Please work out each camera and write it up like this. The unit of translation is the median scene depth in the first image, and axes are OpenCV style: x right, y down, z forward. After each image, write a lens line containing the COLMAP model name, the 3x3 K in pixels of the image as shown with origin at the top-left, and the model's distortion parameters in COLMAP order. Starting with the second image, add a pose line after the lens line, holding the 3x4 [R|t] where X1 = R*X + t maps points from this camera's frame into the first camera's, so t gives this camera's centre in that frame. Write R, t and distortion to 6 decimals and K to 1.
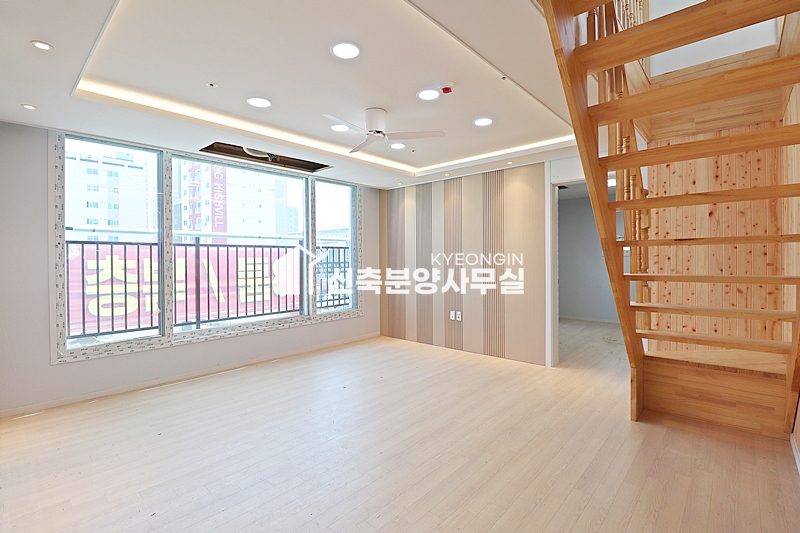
lens RADIAL K [[371.7, 0, 399.6], [0, 371.7, 260.2], [0, 0, 1]] dist [-0.007895, -0.004027]
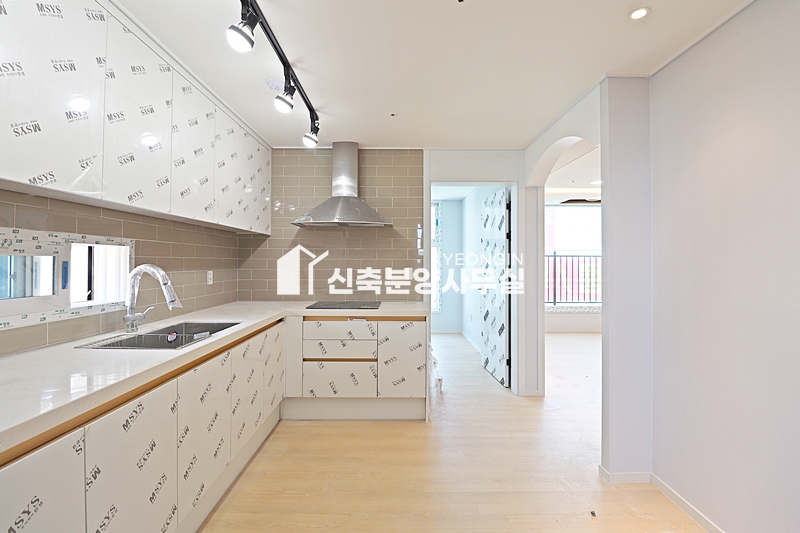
lens RADIAL K [[371.7, 0, 397.6], [0, 371.7, 262.7], [0, 0, 1]] dist [-0.007895, -0.004027]
pose [[0.664179, 0.003423, -0.747565, 0.225290], [-0.011577, 0.999917, -0.005707, 0.007086], [0.747484, 0.012445, 0.664164, -0.615307]]
